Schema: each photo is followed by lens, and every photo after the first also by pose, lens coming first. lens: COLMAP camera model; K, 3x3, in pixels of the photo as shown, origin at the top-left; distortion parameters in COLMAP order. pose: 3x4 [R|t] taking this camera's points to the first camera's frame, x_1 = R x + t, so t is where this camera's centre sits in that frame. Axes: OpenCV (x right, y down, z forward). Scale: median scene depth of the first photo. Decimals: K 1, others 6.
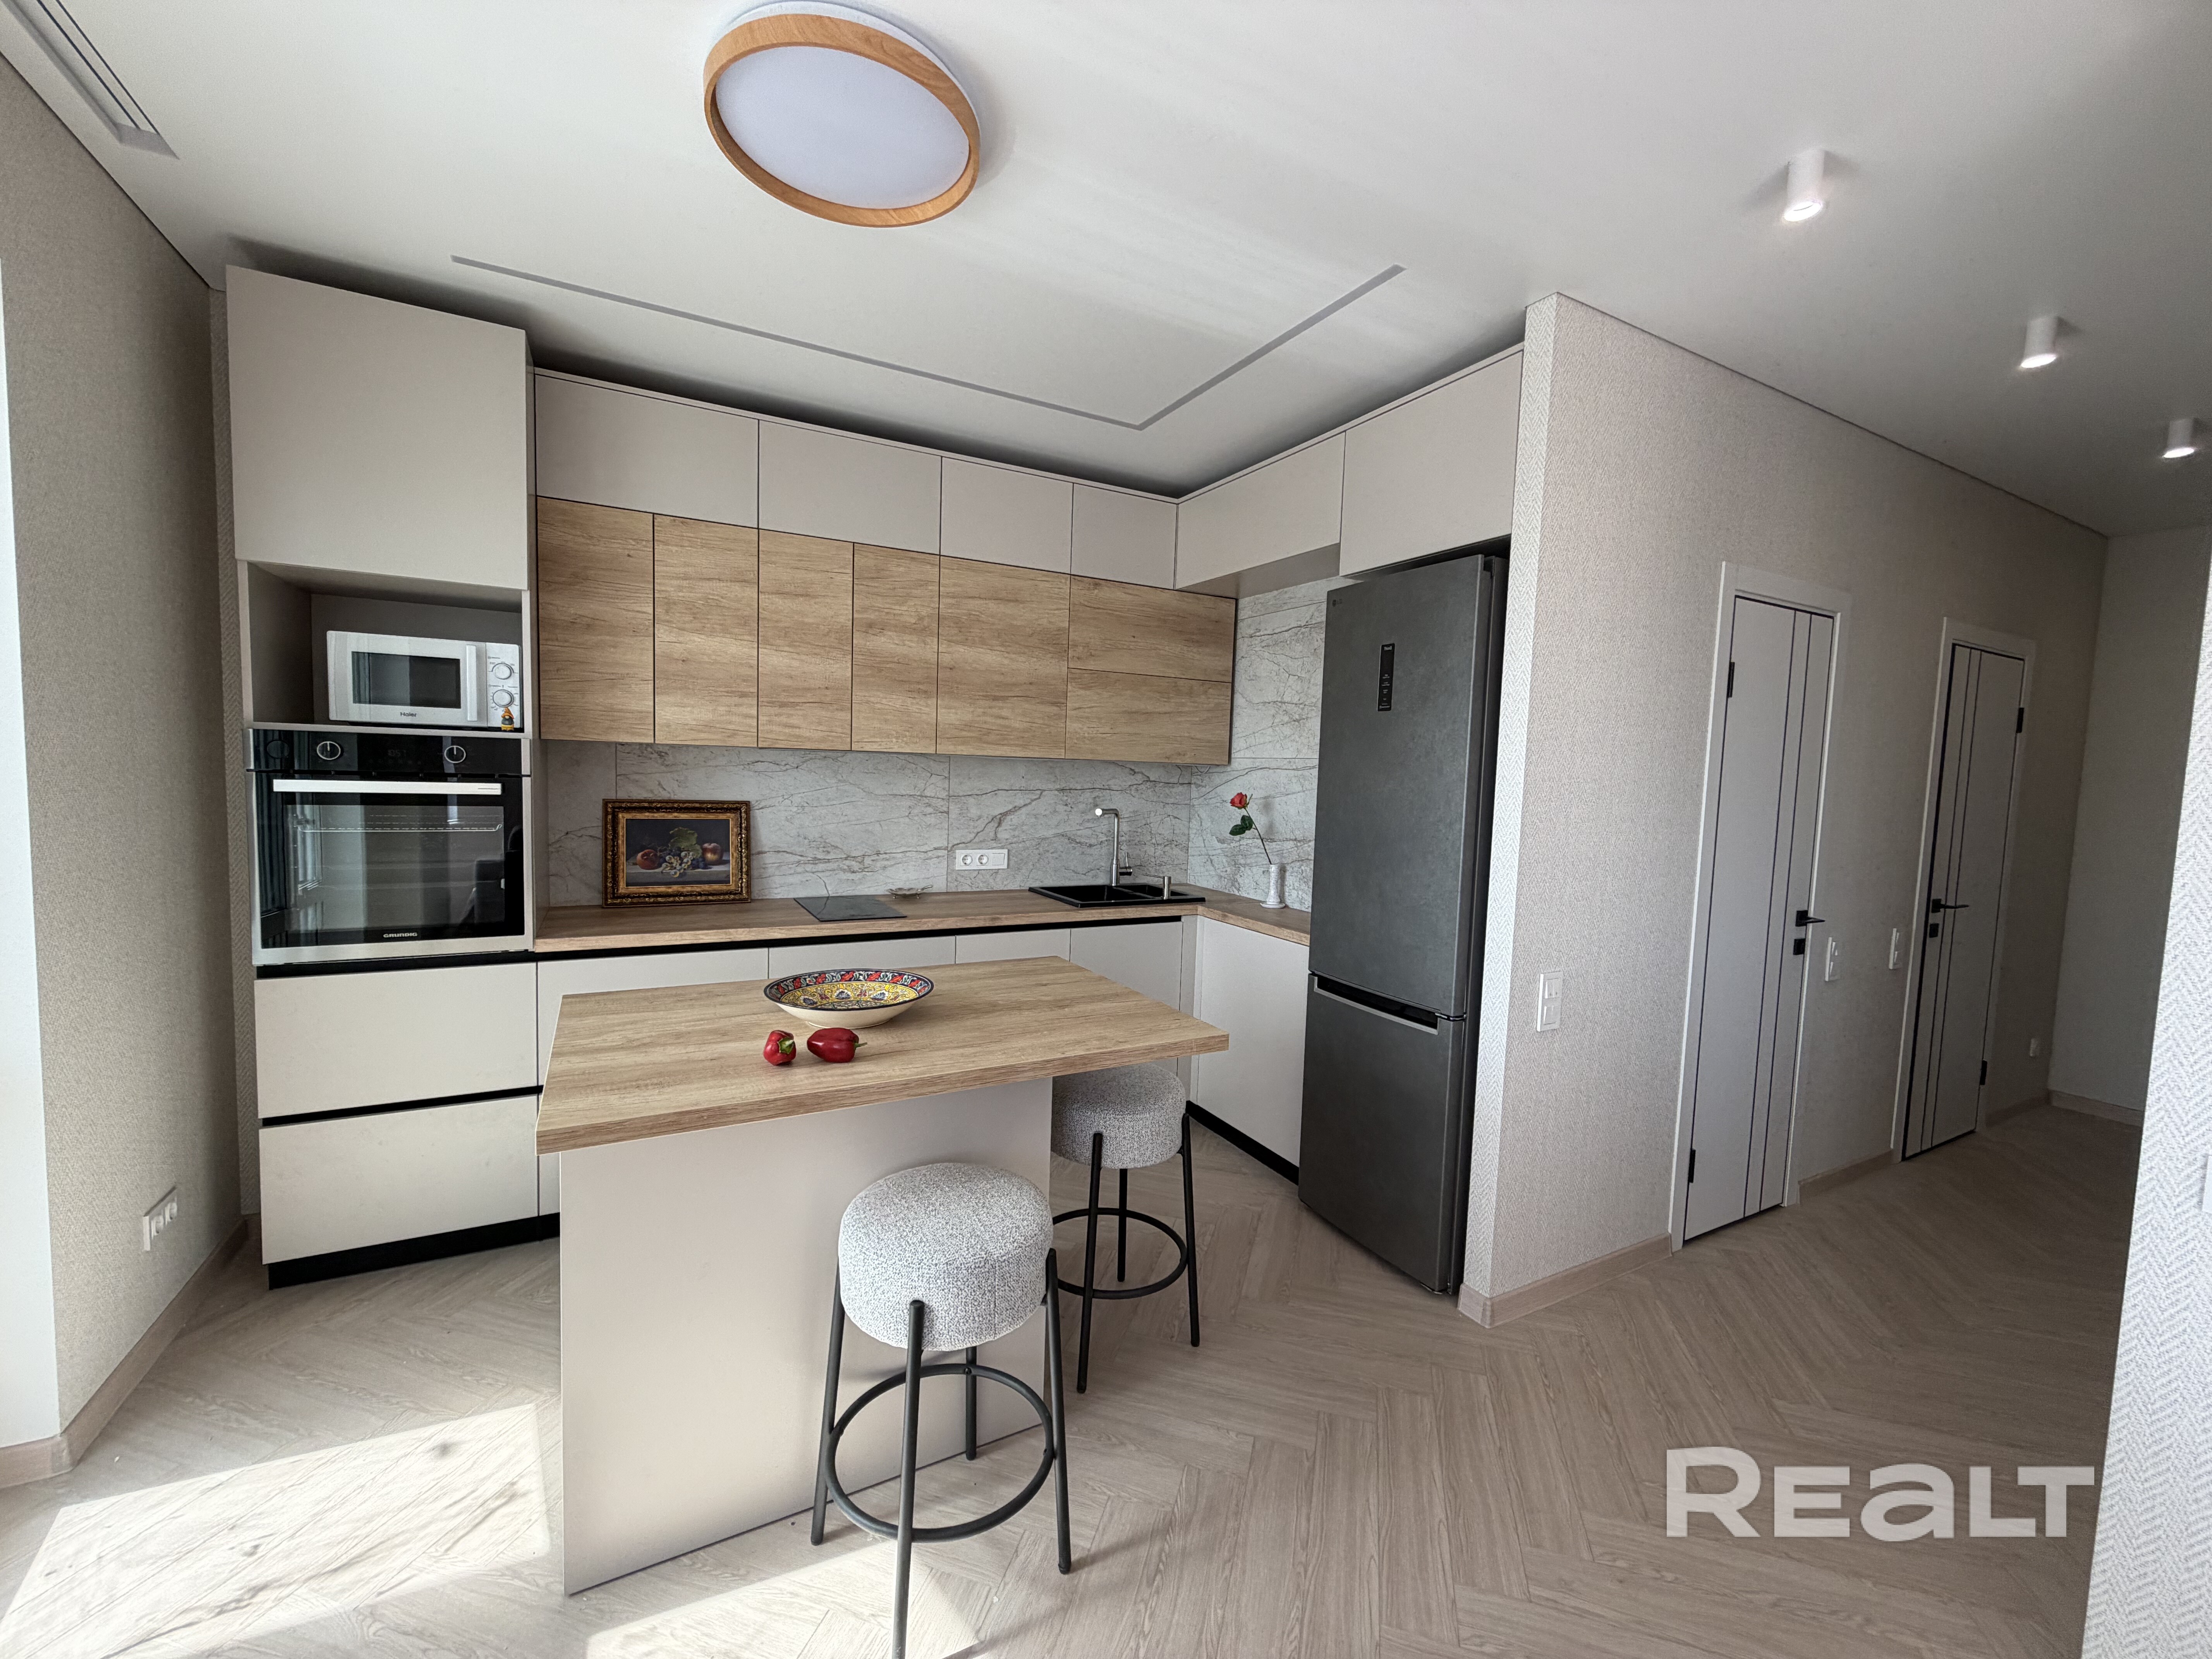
lens RADIAL K [[887.3, 0, 1102.0], [0, 887.3, 831.0], [0, 0, 1]] dist [-0.000808, -0.000117]
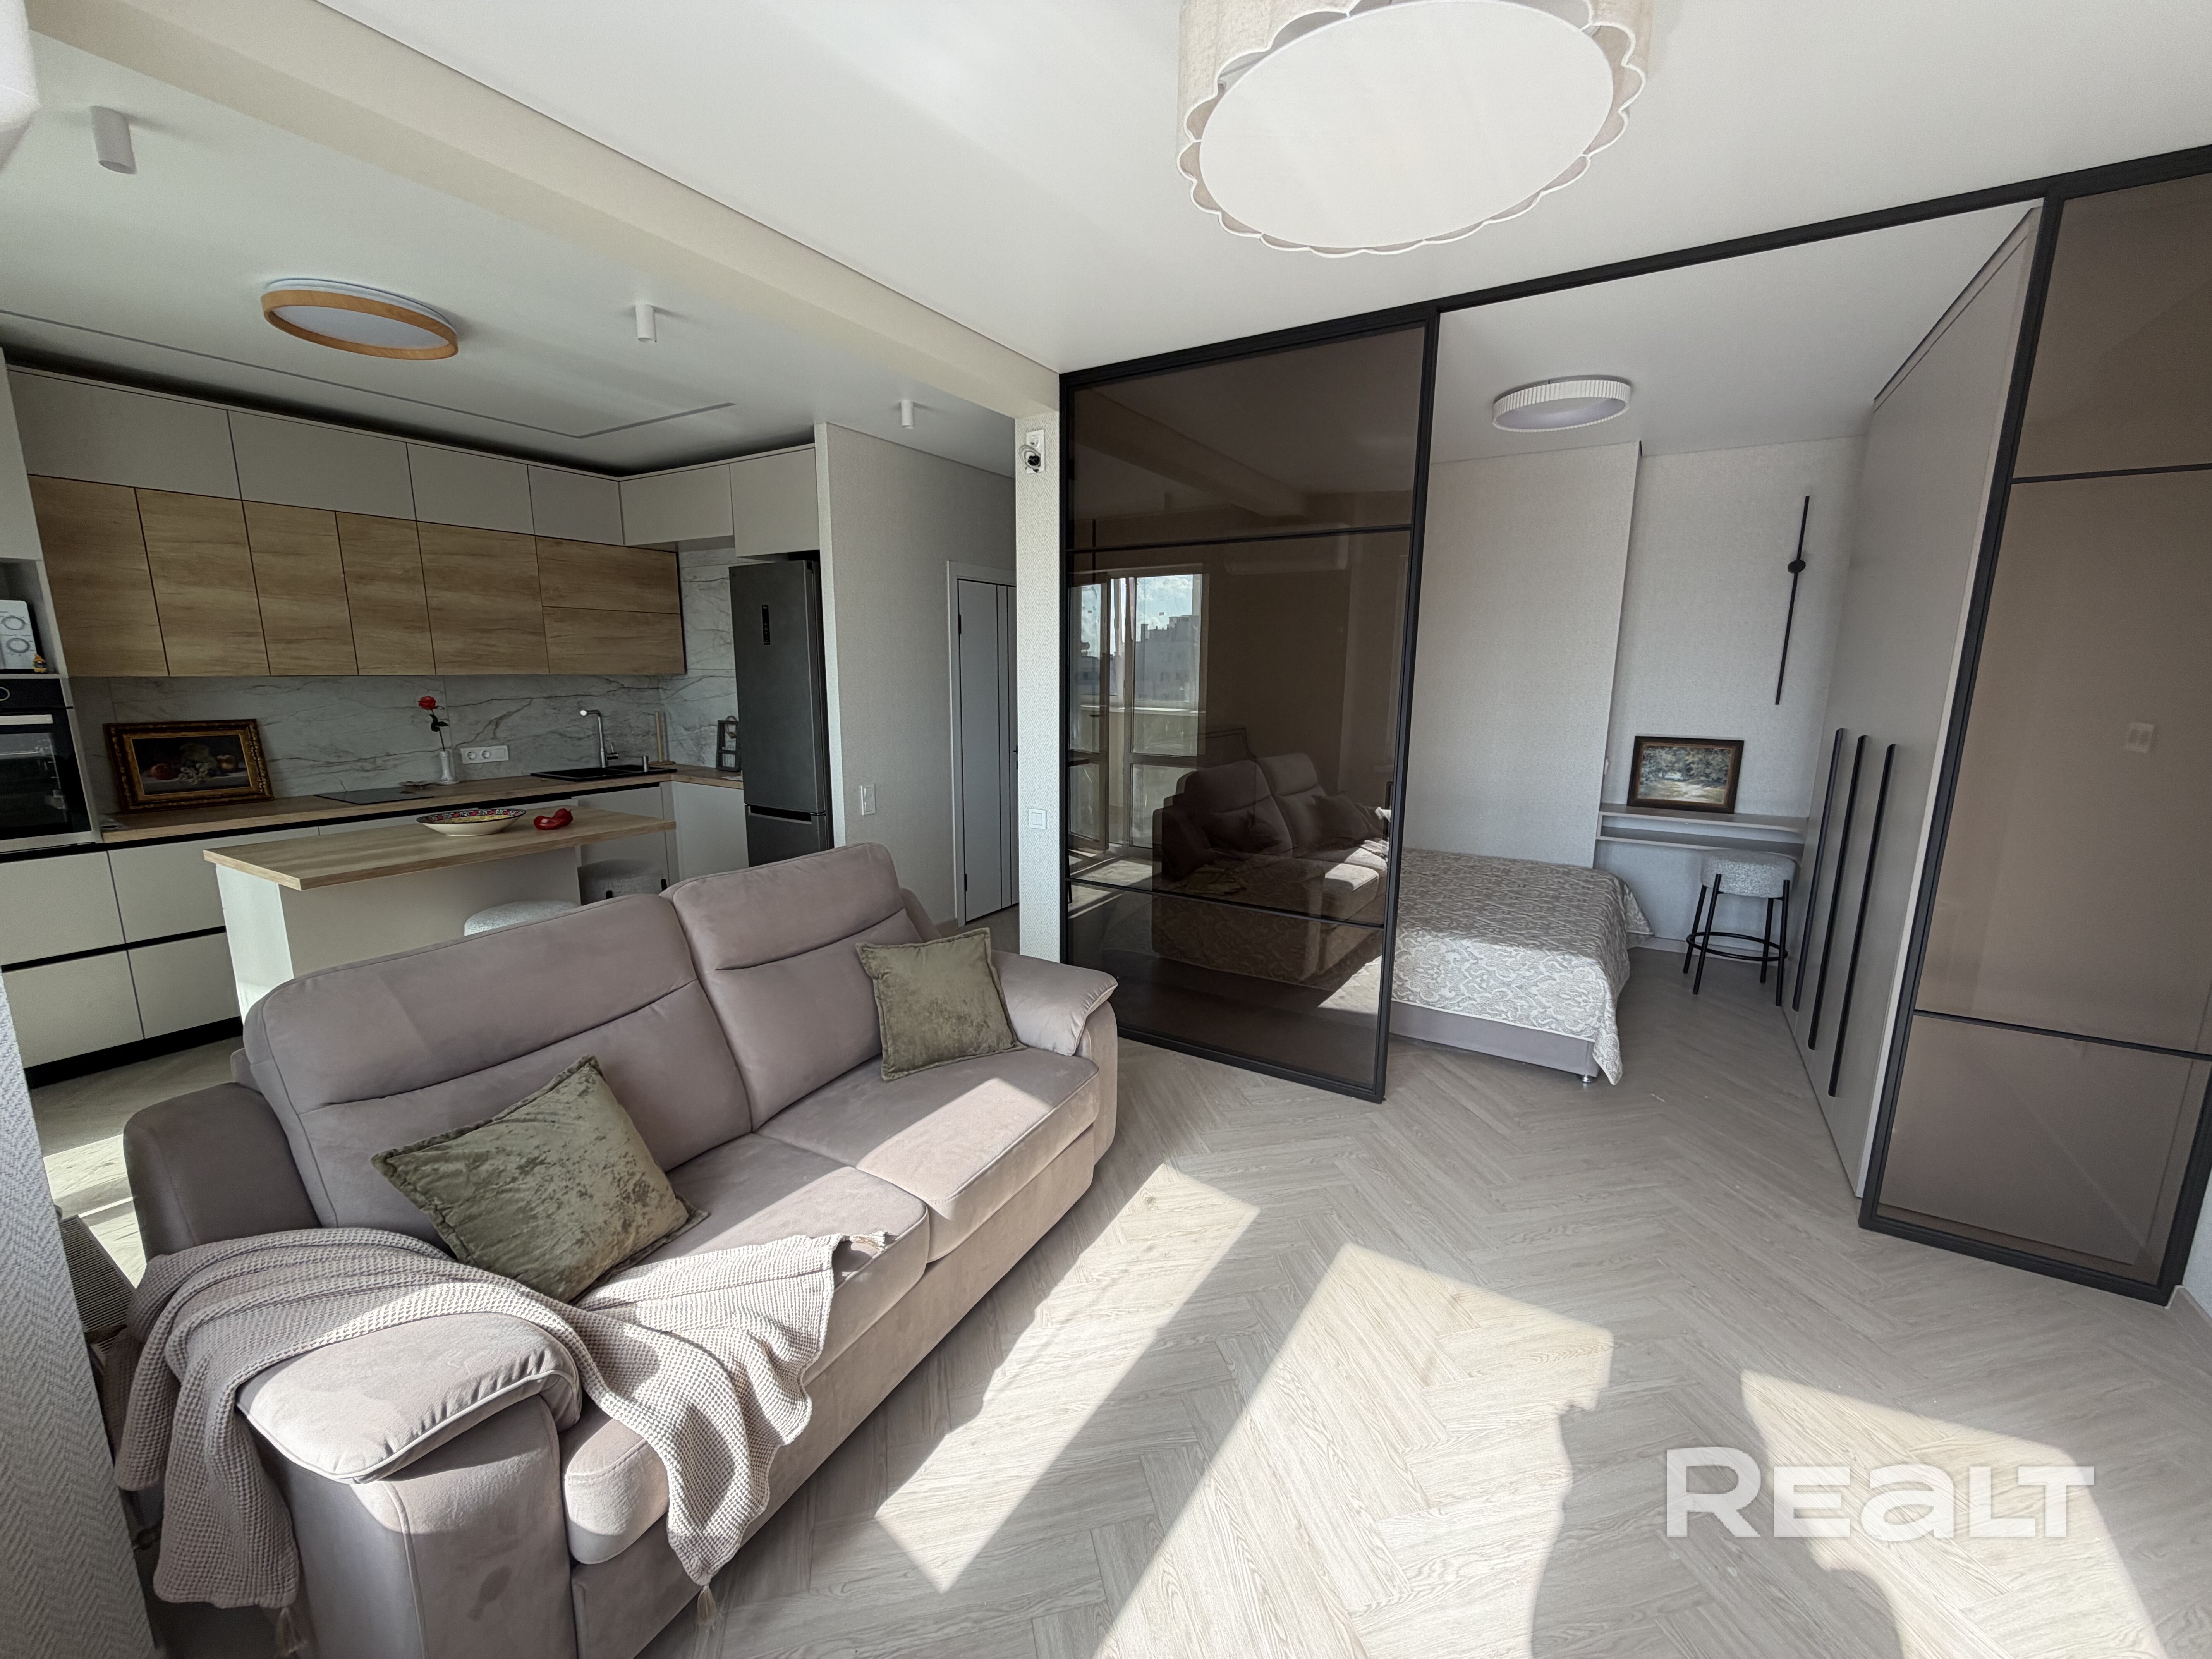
lens RADIAL K [[887.3, 0, 1101.8], [0, 887.3, 832.9], [0, 0, 1]] dist [-0.000808, -0.000117]
pose [[0.865809, -0.118659, 0.486101, 0.001527], [0.056930, 0.988527, 0.139904, 0.017455], [-0.497125, -0.093457, 0.862631, -0.666289]]
